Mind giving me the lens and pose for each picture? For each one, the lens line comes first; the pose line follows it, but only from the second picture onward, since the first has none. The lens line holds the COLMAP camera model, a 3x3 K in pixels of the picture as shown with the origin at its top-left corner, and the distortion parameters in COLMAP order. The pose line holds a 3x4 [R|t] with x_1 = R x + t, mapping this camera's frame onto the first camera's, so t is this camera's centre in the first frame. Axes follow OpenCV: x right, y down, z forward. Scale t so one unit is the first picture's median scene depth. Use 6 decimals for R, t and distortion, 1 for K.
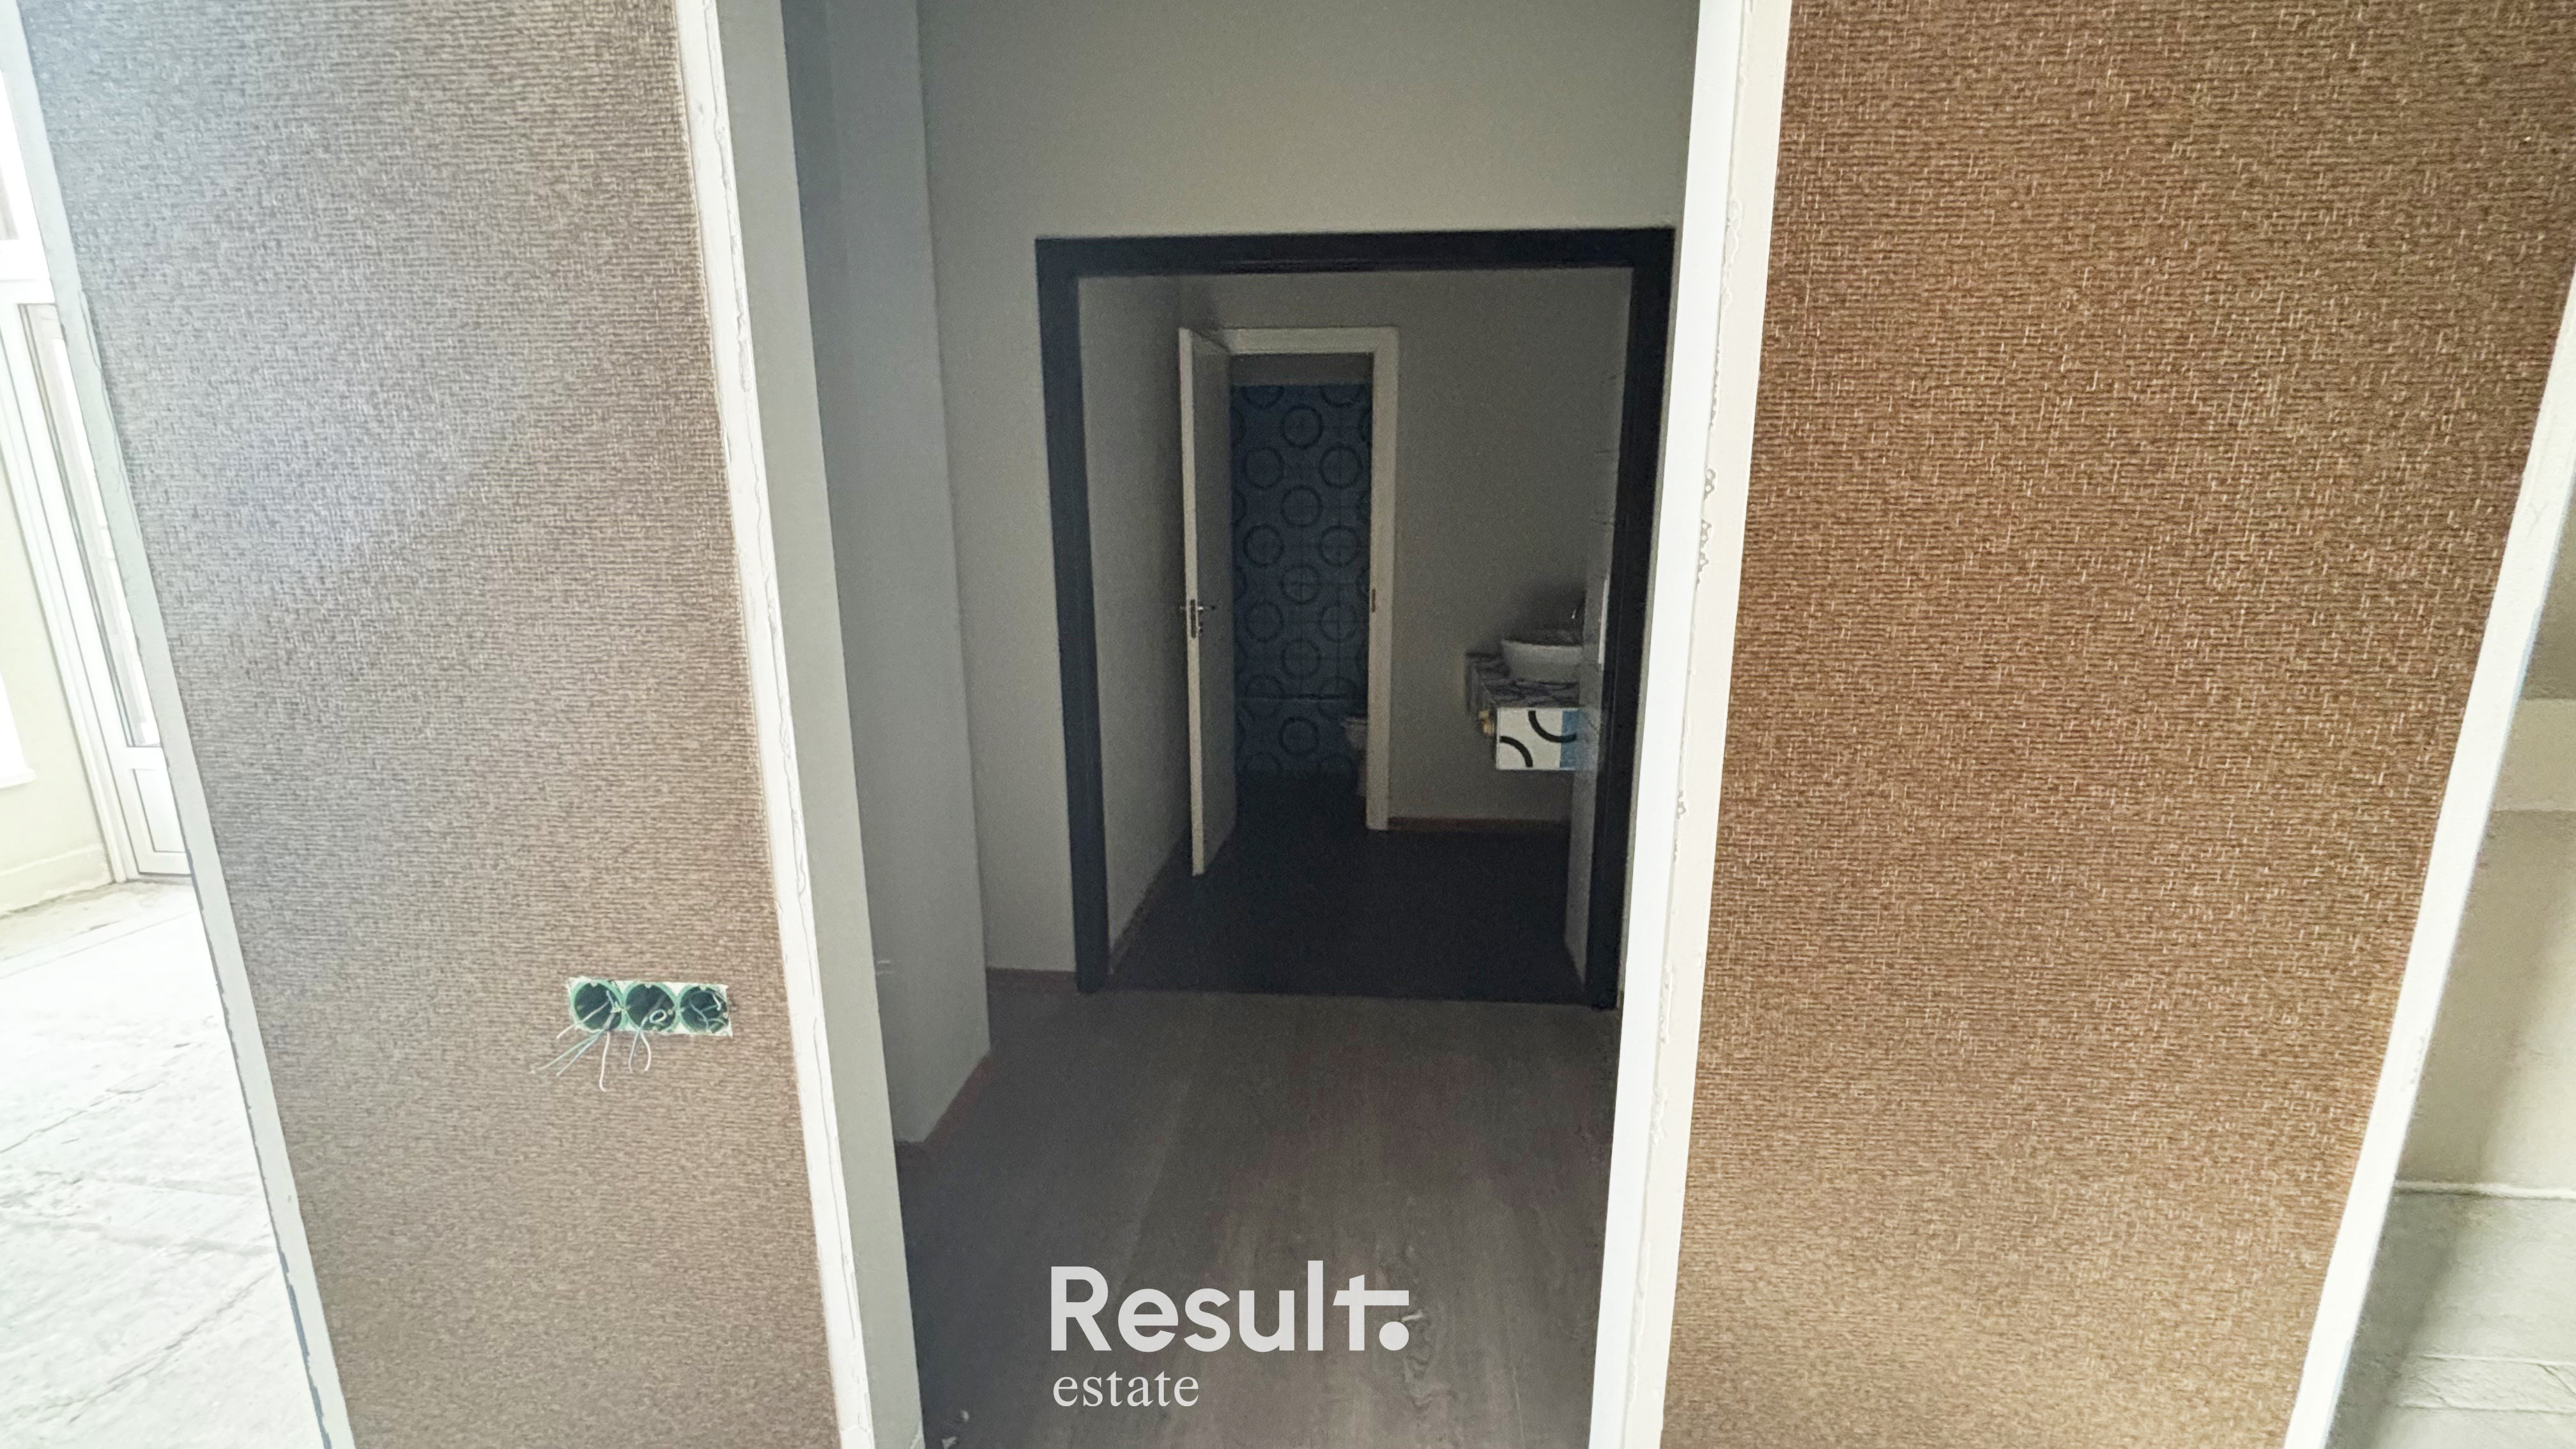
lens RADIAL K [[1034.3, 0, 1291.1], [0, 1034.3, 722.2], [0, 0, 1]] dist [-0.006077, 0.002183]
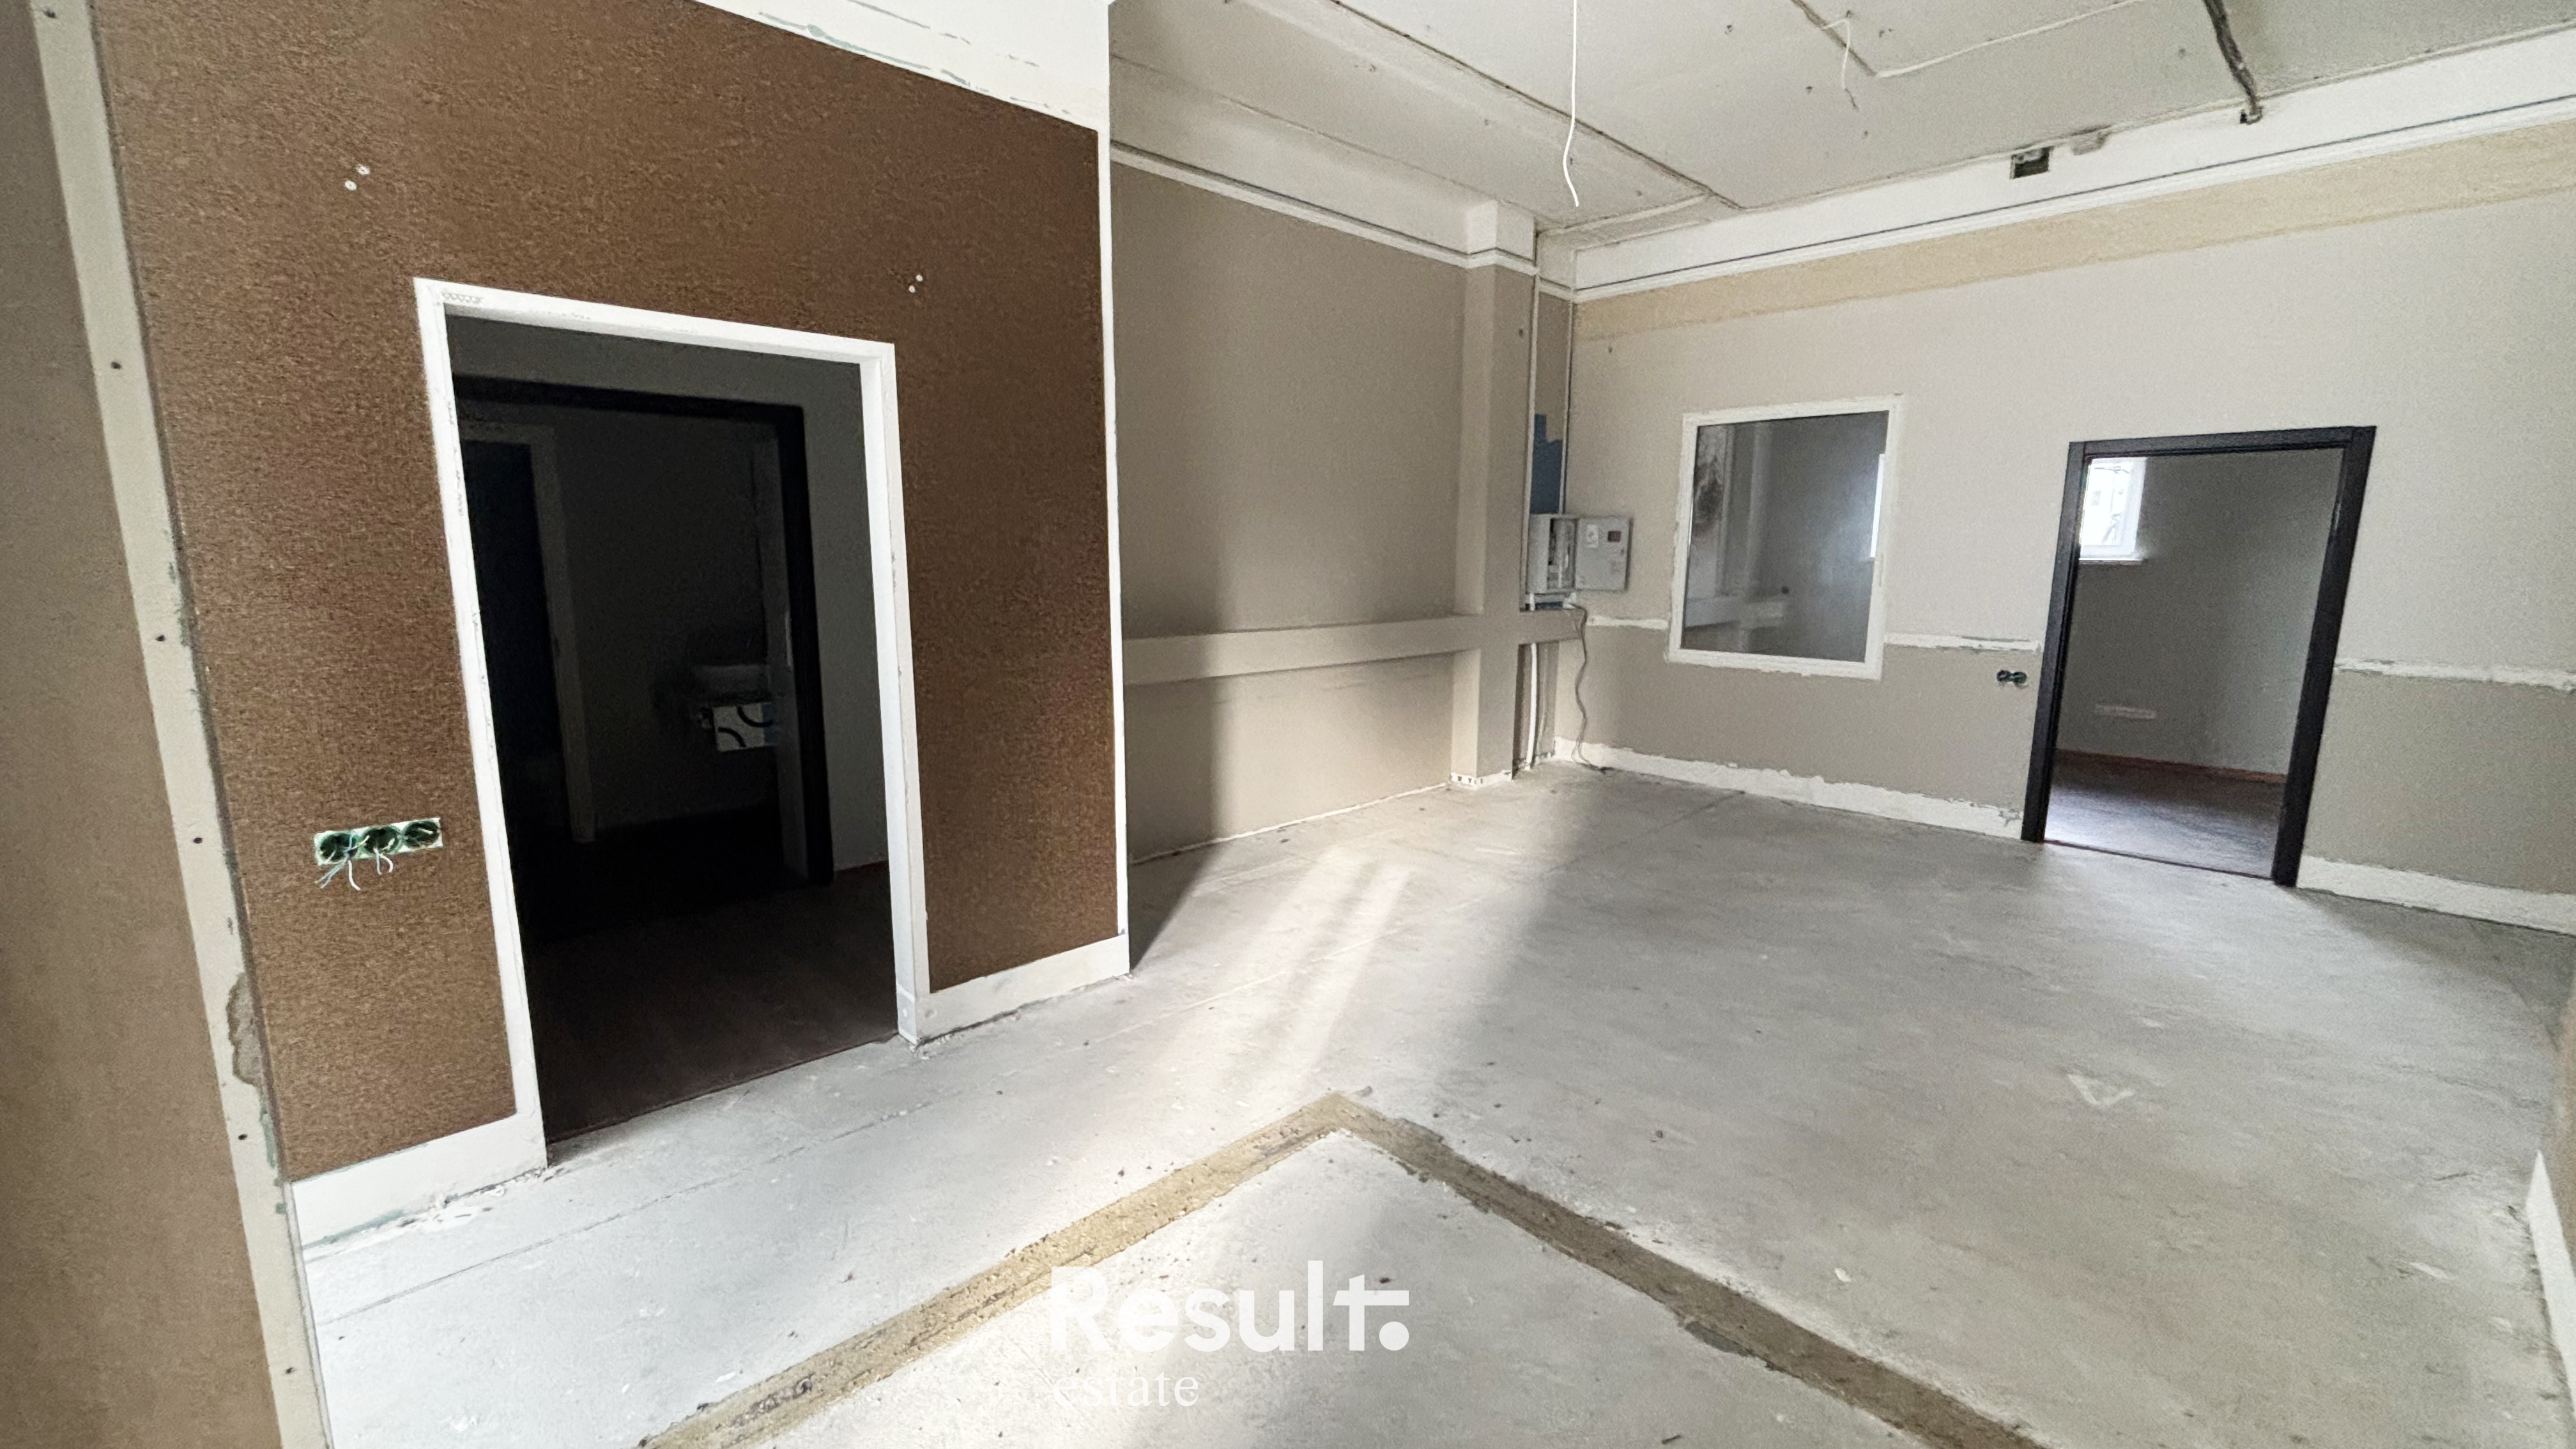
lens RADIAL K [[1034.3, 0, 1297.3], [0, 1034.3, 720.5], [0, 0, 1]] dist [-0.006077, 0.002183]
pose [[0.658339, -0.118190, 0.743385, -0.876230], [0.161509, 0.986774, 0.013855, 0.300348], [-0.735190, 0.110942, 0.668720, -1.430127]]
